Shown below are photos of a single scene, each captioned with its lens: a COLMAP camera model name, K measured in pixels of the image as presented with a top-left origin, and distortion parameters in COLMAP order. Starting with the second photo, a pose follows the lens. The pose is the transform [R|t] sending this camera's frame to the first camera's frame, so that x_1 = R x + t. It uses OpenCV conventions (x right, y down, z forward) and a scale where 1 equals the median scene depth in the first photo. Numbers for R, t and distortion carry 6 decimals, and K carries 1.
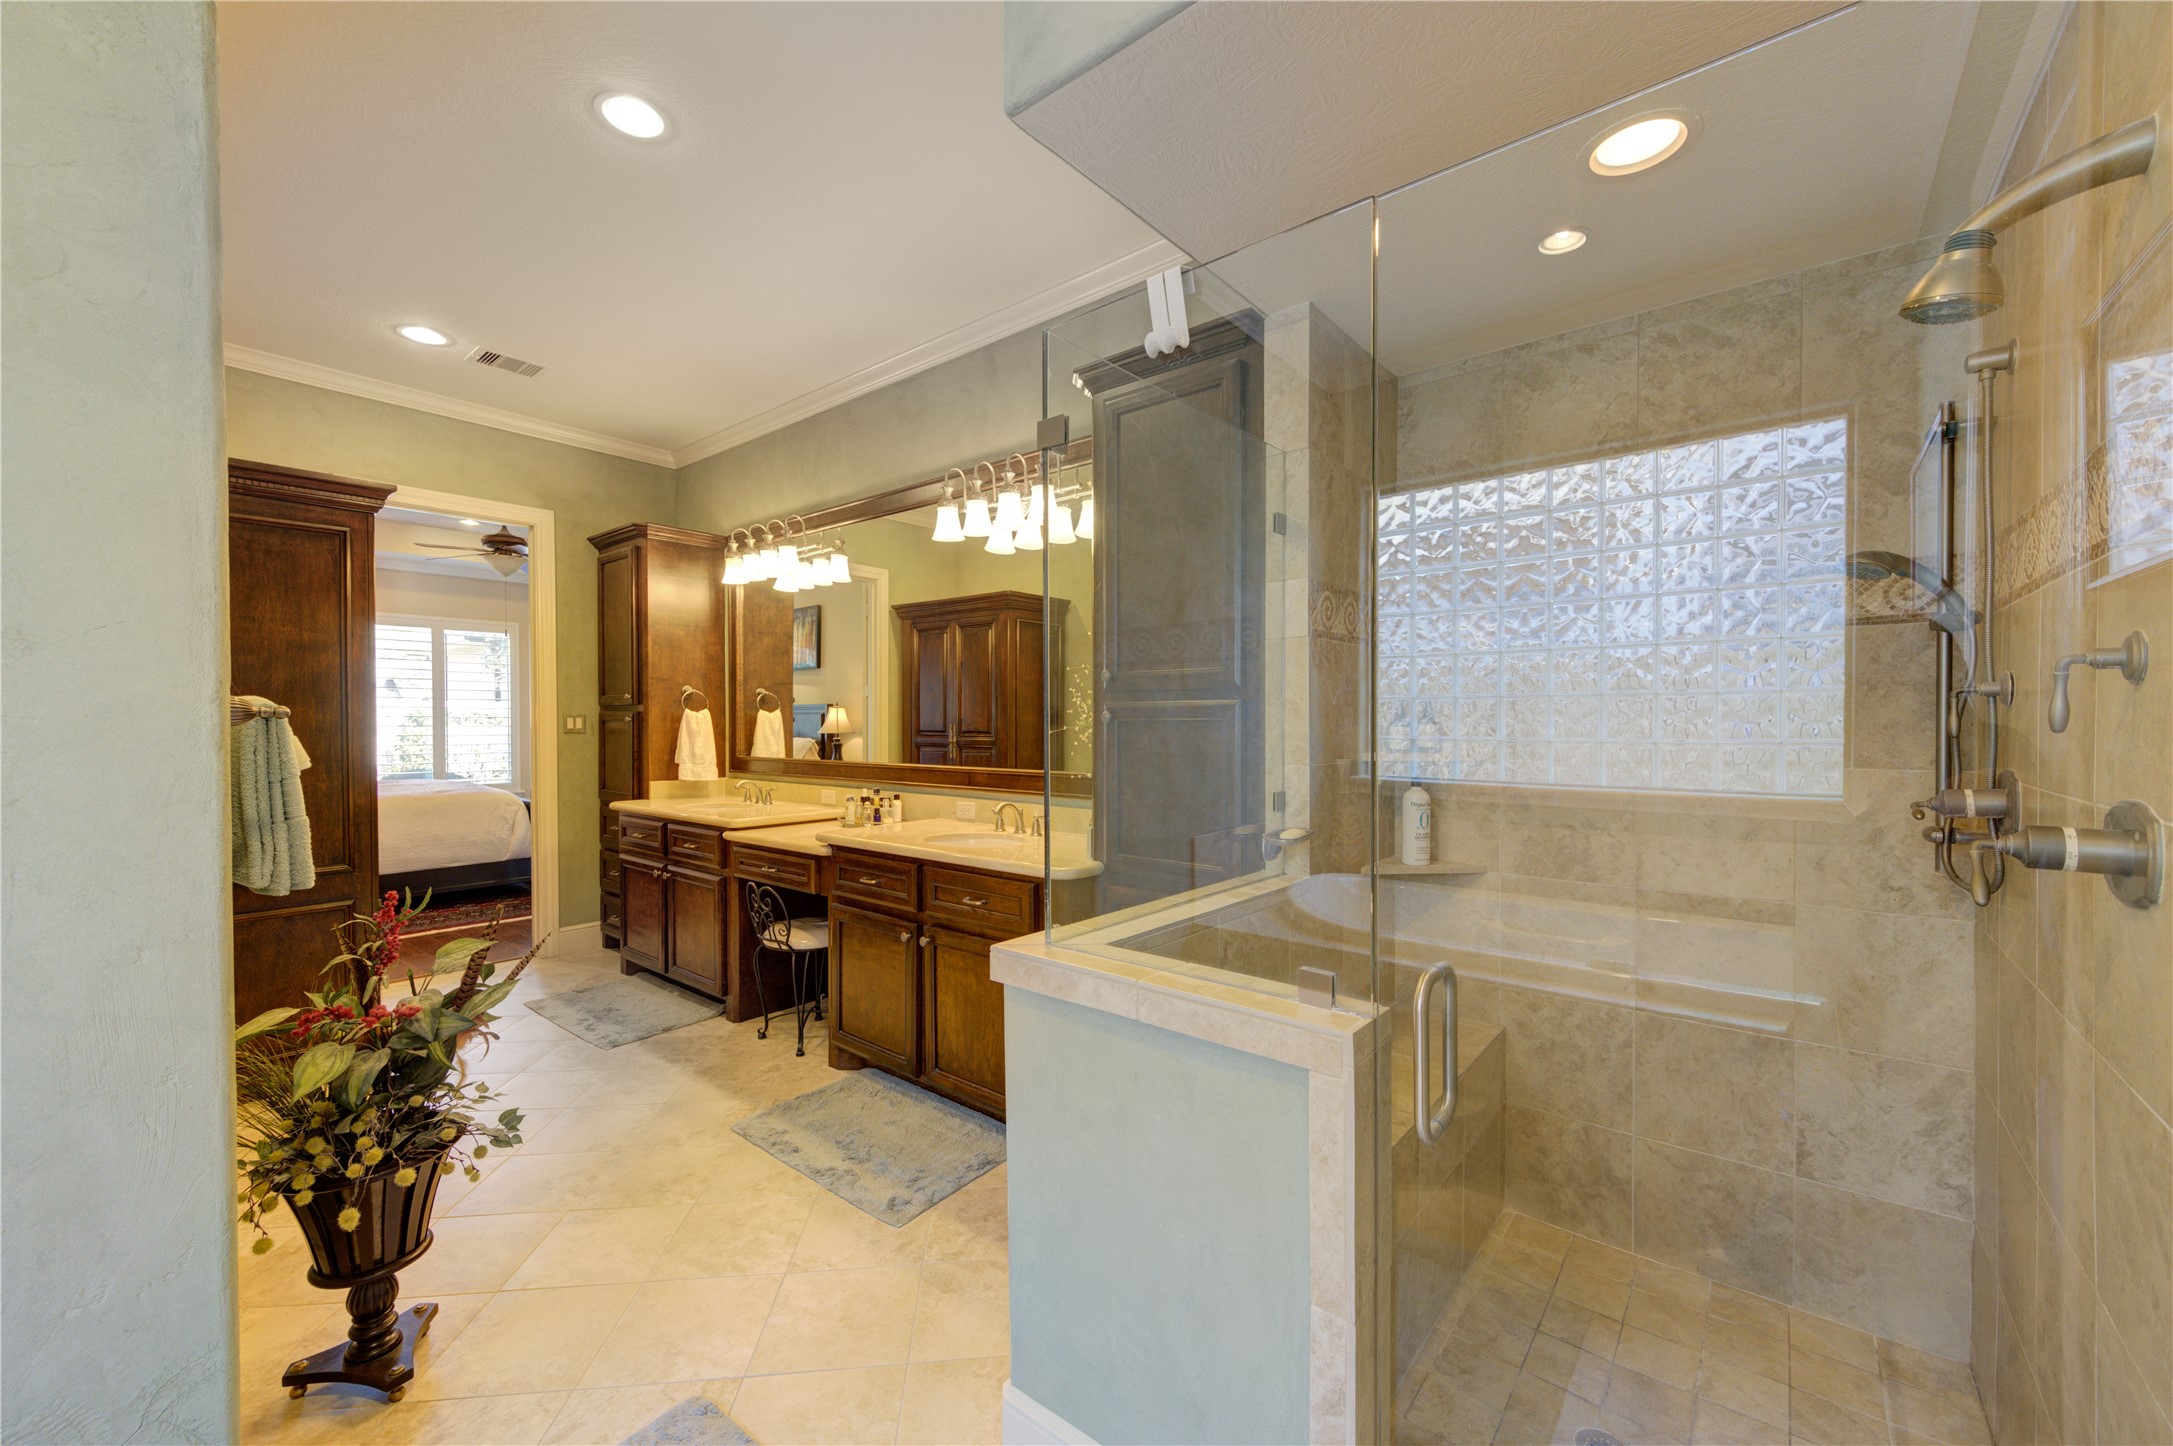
lens RADIAL K [[842.8, 0, 1117.7], [0, 842.8, 736.5], [0, 0, 1]] dist [0.000461, 0.000001]
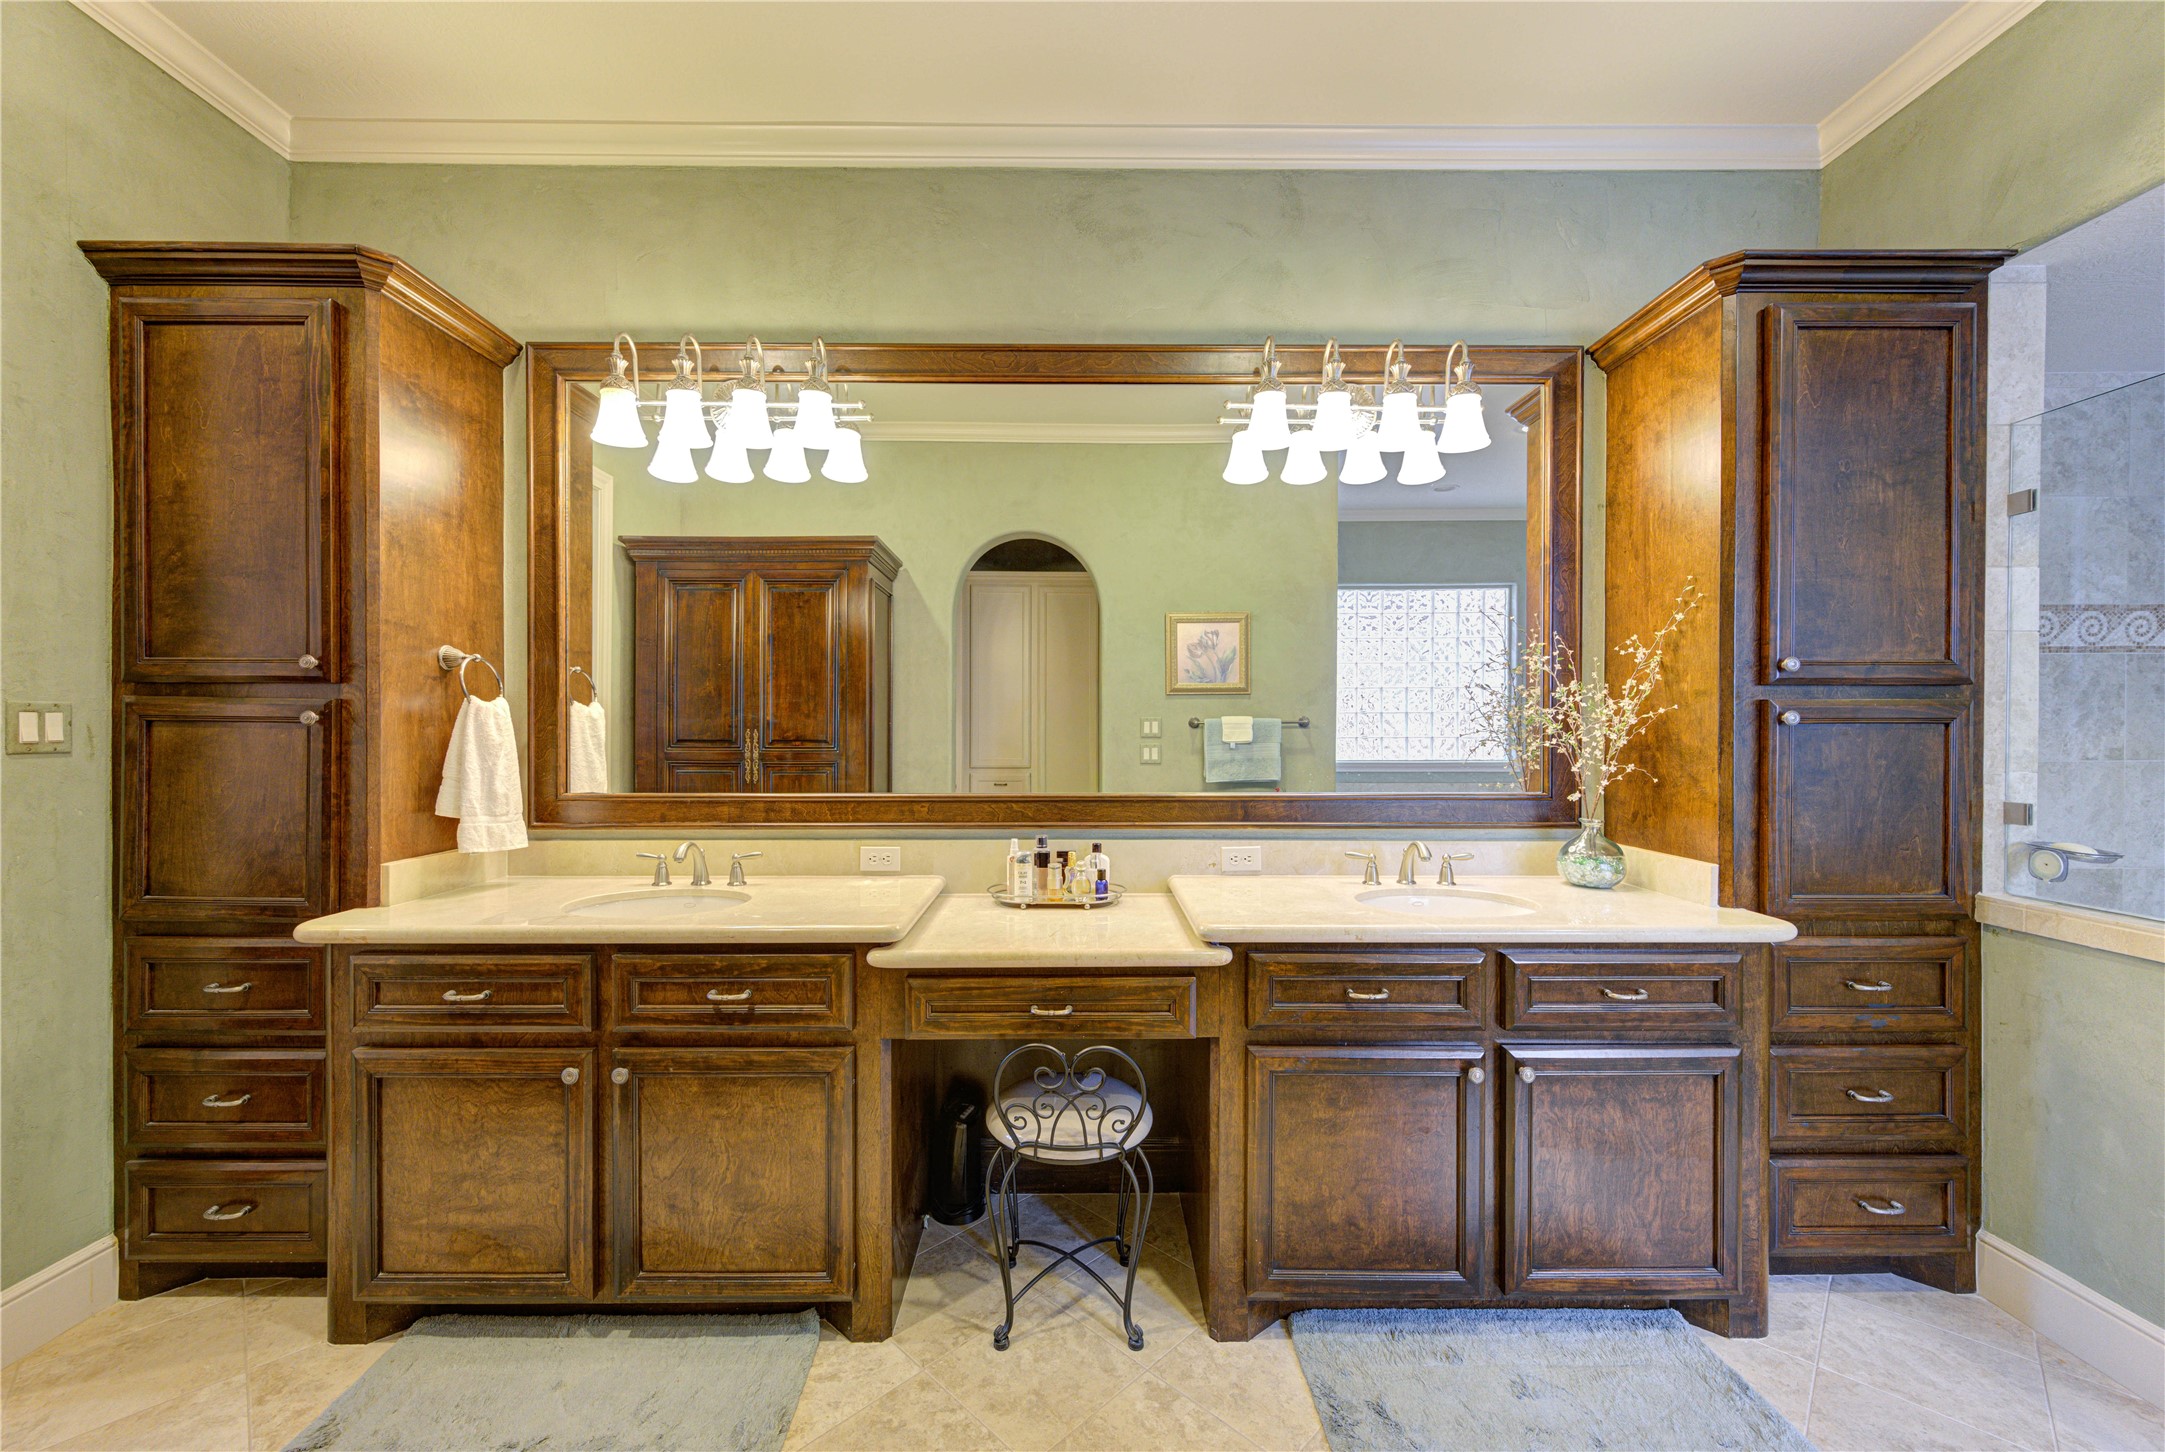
lens RADIAL K [[850.8, 0, 1092.7], [0, 850.8, 732.0], [0, 0, 1]] dist [0.000421, 0.001474]
pose [[0.778266, -0.003123, 0.627927, -0.540500], [0.010342, 0.999916, -0.007845, -0.005995], [-0.627850, 0.012599, 0.778232, 0.433477]]
